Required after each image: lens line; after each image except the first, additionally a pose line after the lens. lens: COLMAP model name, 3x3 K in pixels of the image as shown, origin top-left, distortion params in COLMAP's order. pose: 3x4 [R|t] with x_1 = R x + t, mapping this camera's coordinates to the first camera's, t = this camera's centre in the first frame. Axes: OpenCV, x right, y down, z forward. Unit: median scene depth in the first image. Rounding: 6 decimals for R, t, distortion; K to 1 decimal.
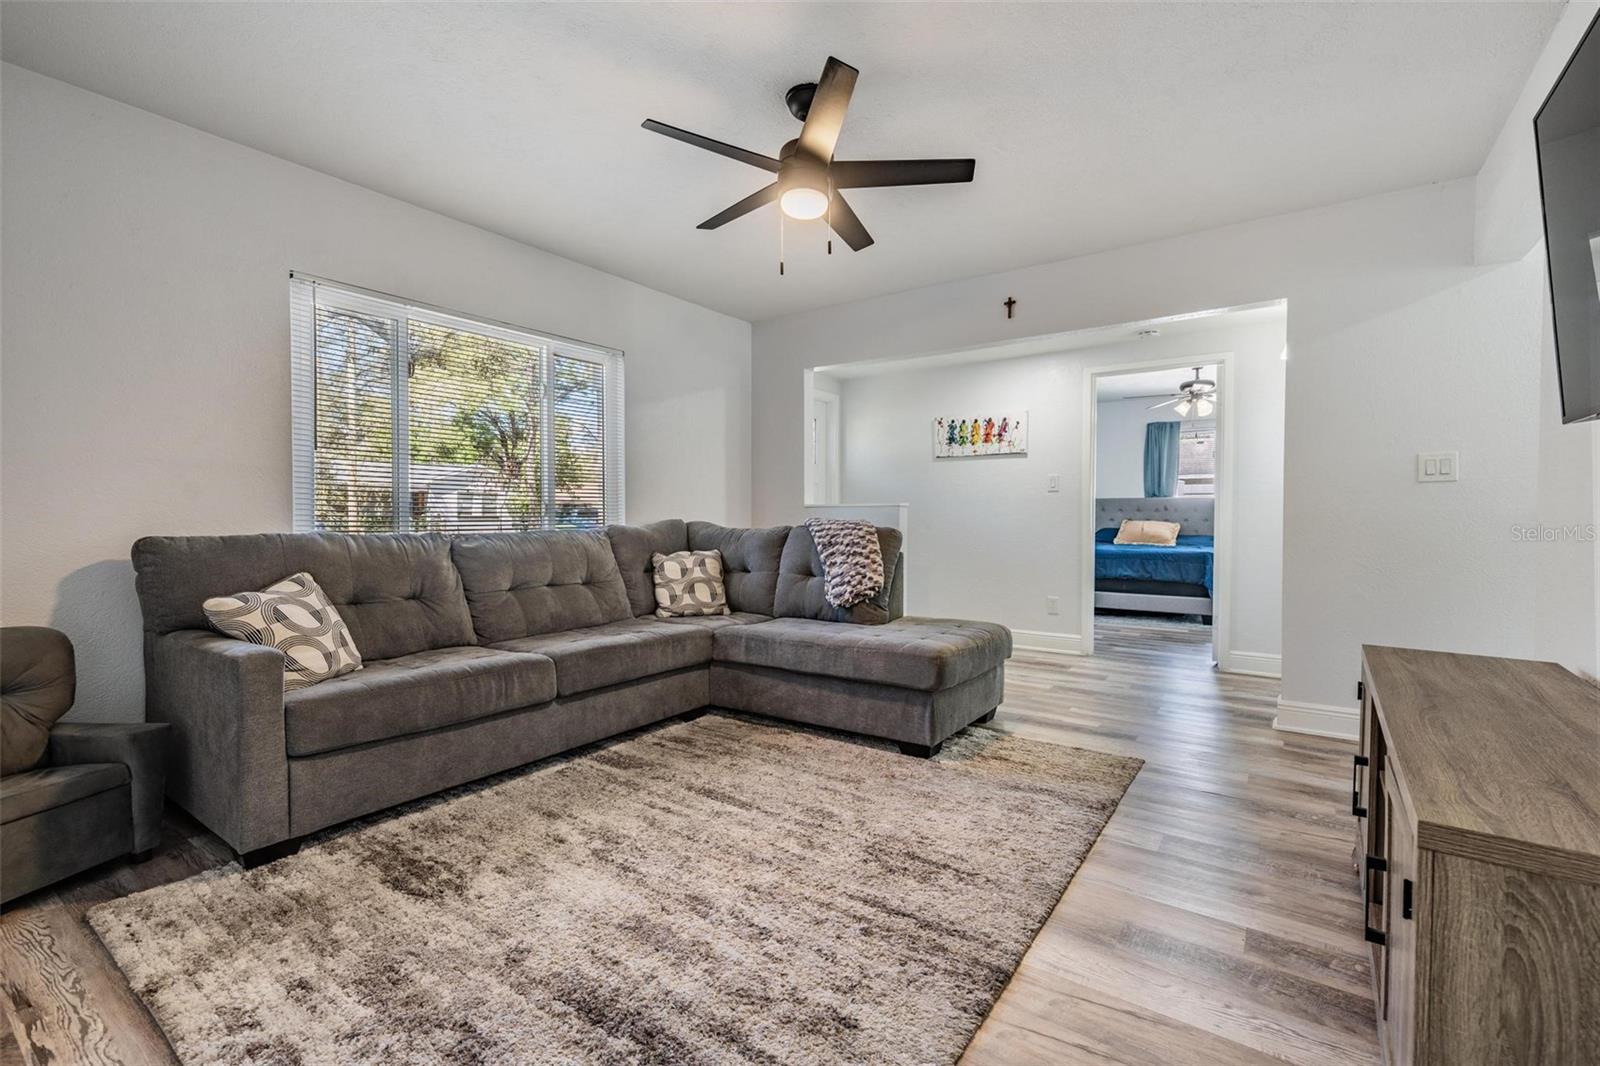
lens RADIAL K [[706.2, 0, 785.1], [0, 706.2, 527.2], [0, 0, 1]] dist [0.002544, 0.000843]
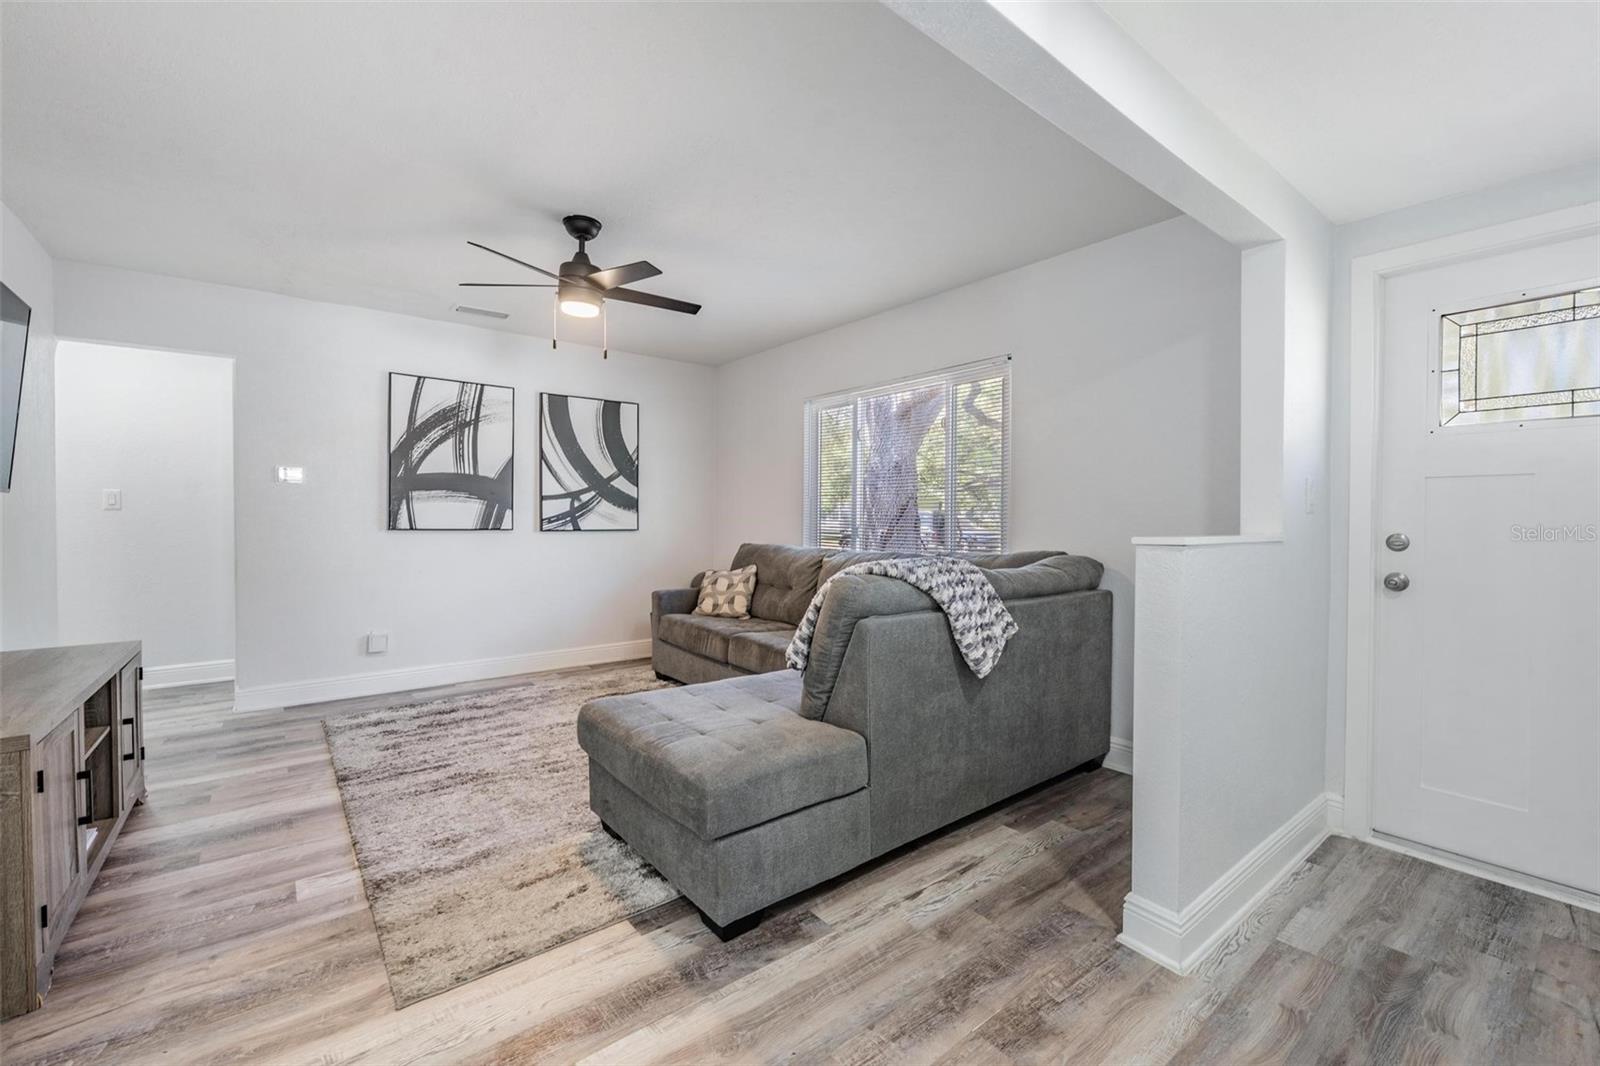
lens RADIAL K [[662.3, 0, 799.1], [0, 662.3, 529.5], [0, 0, 1]] dist [0.000008, -0.000442]
pose [[-0.262858, 0.015510, -0.964710, 0.870204], [-0.022220, 0.999508, 0.022124, -0.063716], [0.964579, 0.027251, -0.262384, 1.349670]]
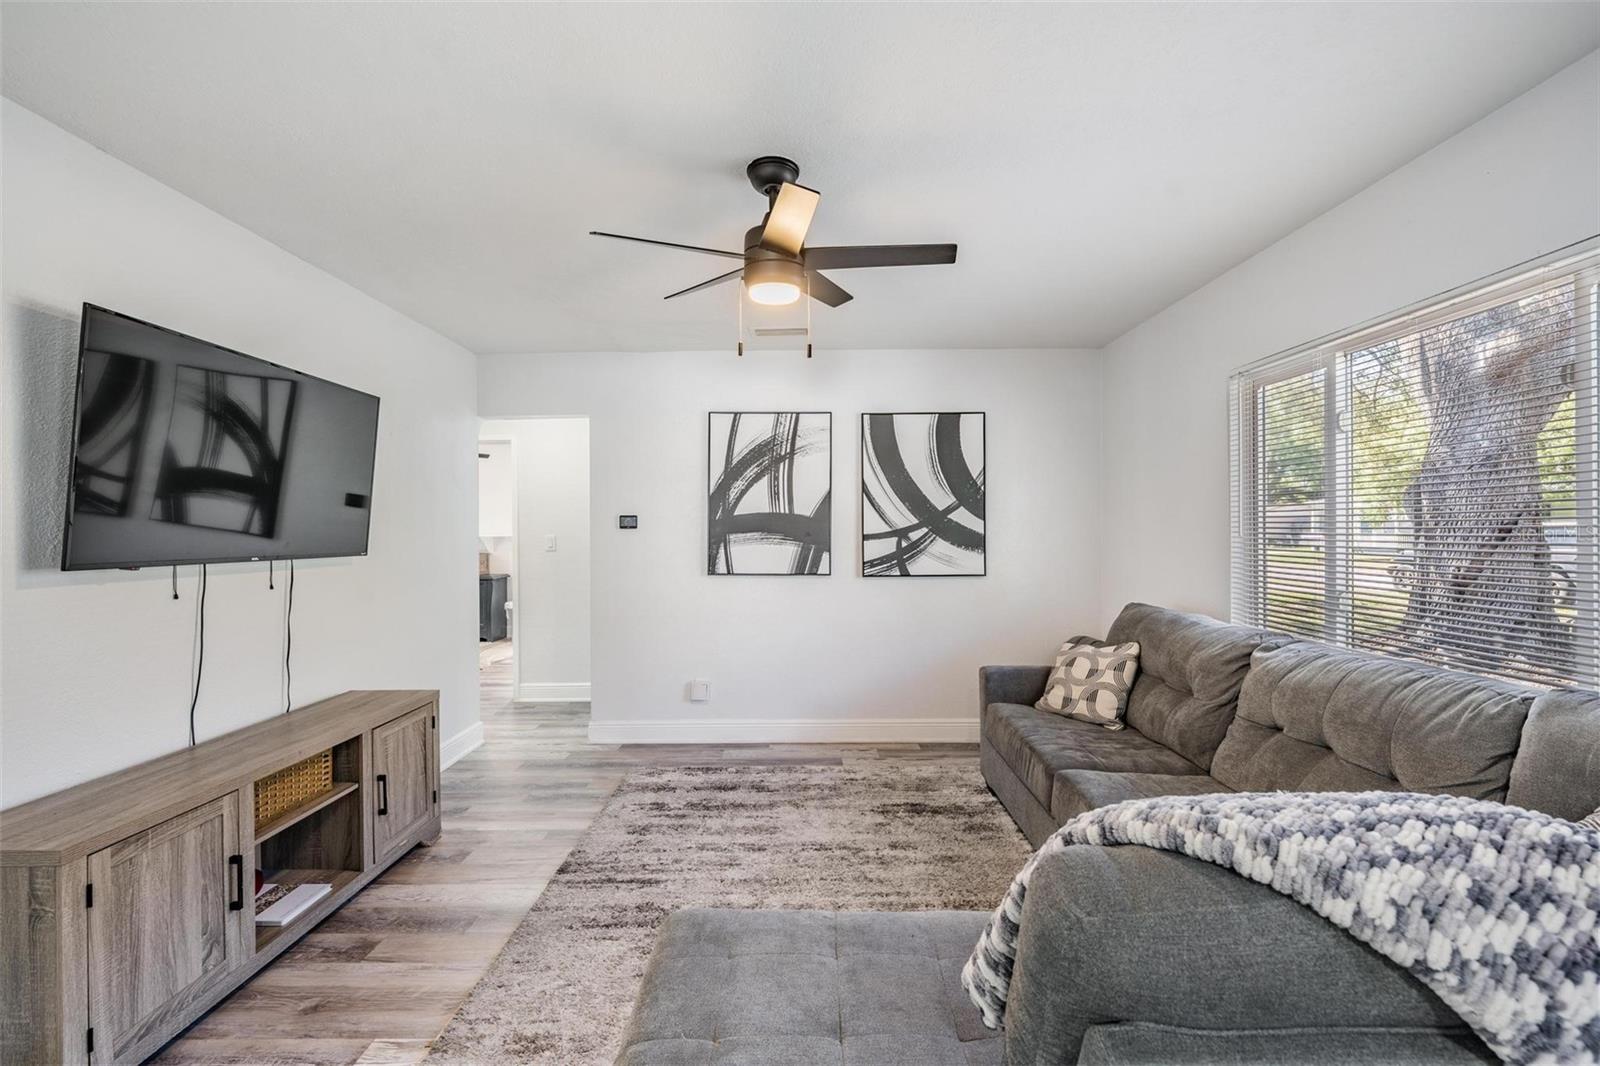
lens RADIAL K [[666.0, 0, 795.5], [0, 666.0, 531.1], [0, 0, 1]] dist [0.000049, -0.000469]
pose [[-0.810214, 0.003535, -0.586124, 0.405079], [-0.005570, 0.999890, 0.013730, -0.120935], [0.586108, 0.014389, -0.810105, 1.350231]]
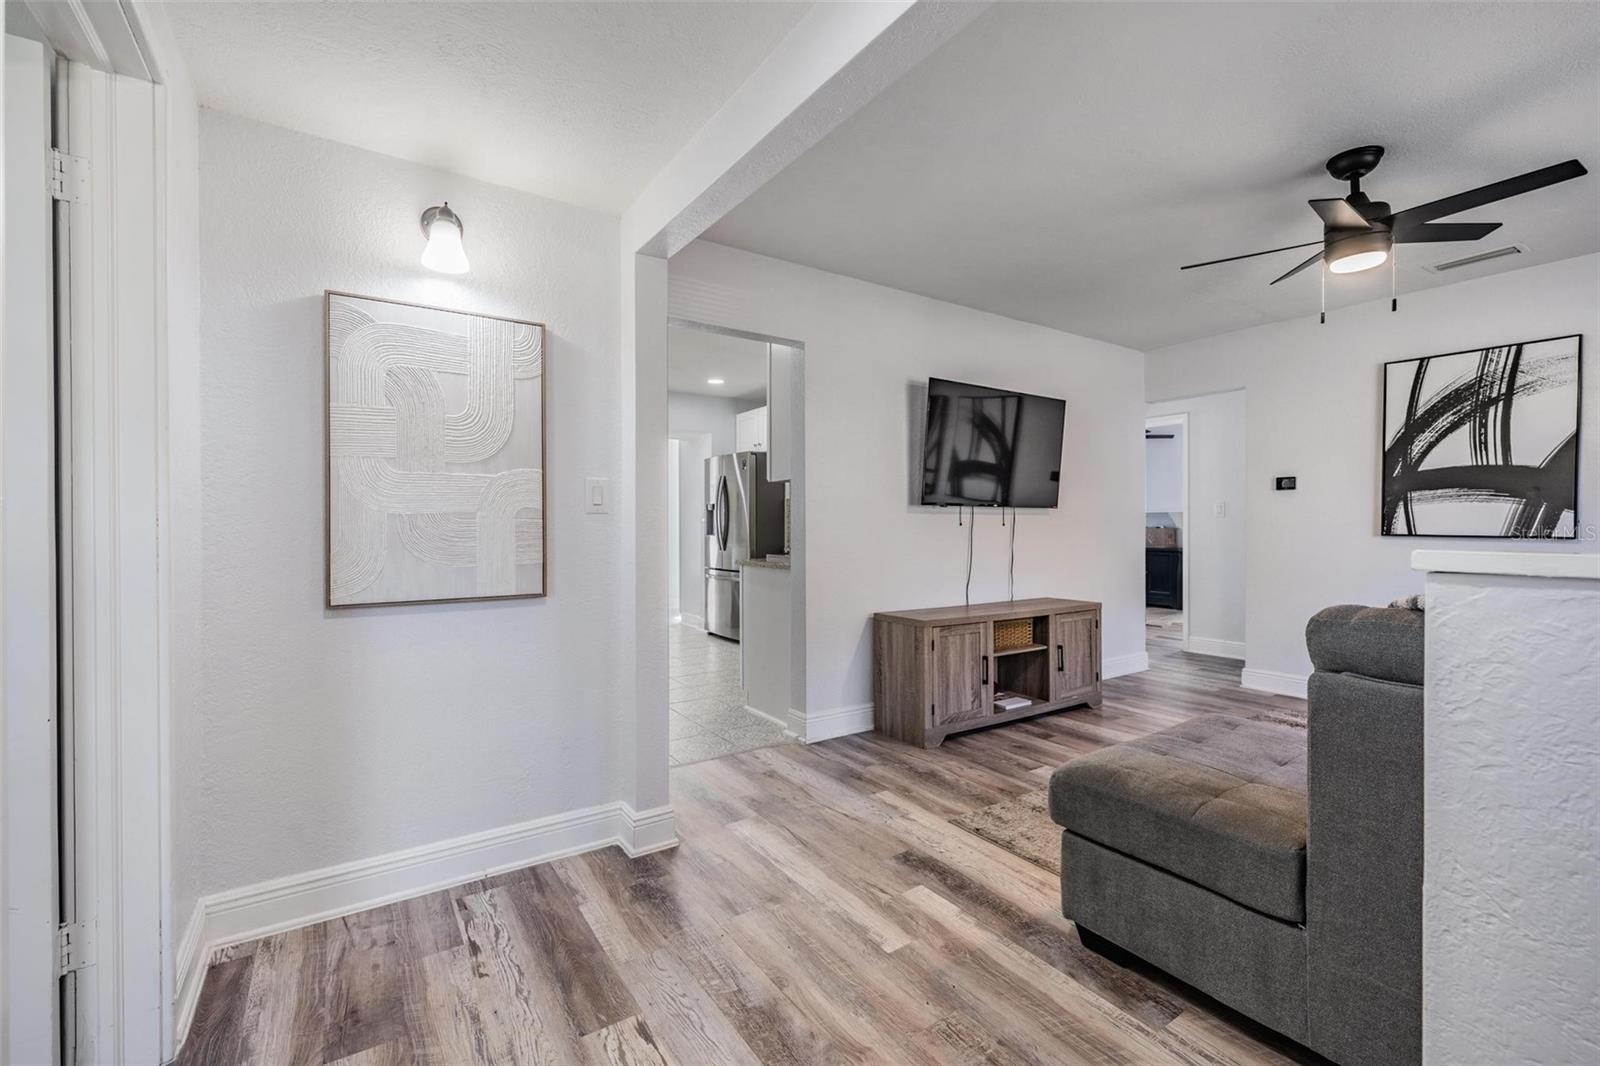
lens RADIAL K [[680.9, 0, 797.3], [0, 680.9, 528.9], [0, 0, 1]] dist [0.001834, 0.000286]
pose [[-0.940516, -0.003131, 0.339735, 0.370482], [0.005751, 0.999668, 0.025135, -0.064655], [-0.339700, 0.025593, -0.940185, 1.771278]]
